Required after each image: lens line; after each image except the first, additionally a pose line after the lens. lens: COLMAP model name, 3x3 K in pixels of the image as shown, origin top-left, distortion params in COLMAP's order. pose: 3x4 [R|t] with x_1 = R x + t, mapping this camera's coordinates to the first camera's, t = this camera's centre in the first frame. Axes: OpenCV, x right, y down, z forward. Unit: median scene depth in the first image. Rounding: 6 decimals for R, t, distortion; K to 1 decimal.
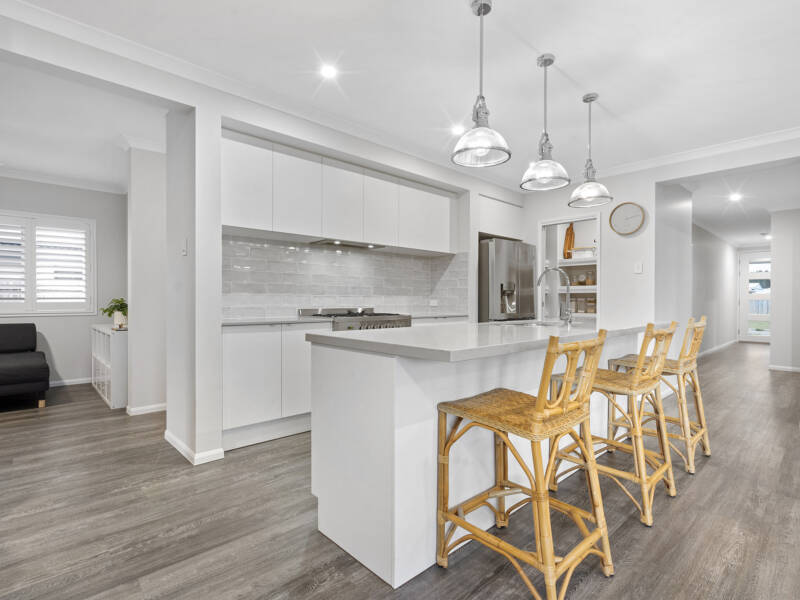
lens RADIAL K [[413.1, 0, 400.0], [0, 413.1, 300.0], [0, 0, 1]] dist [-0.001272, 0.000330]
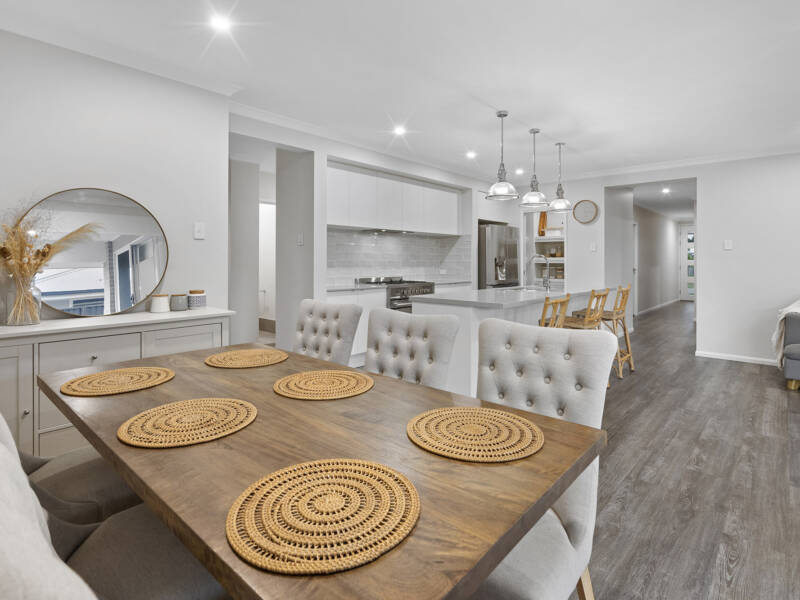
lens RADIAL K [[426.6, 0, 397.9], [0, 426.6, 255.1], [0, 0, 1]] dist [0.001252, 0.000147]
pose [[0.997164, 0.000372, 0.075254, -0.175959], [0.000594, 0.999918, -0.012808, -0.031649], [-0.075253, 0.012816, 0.997082, -0.359864]]
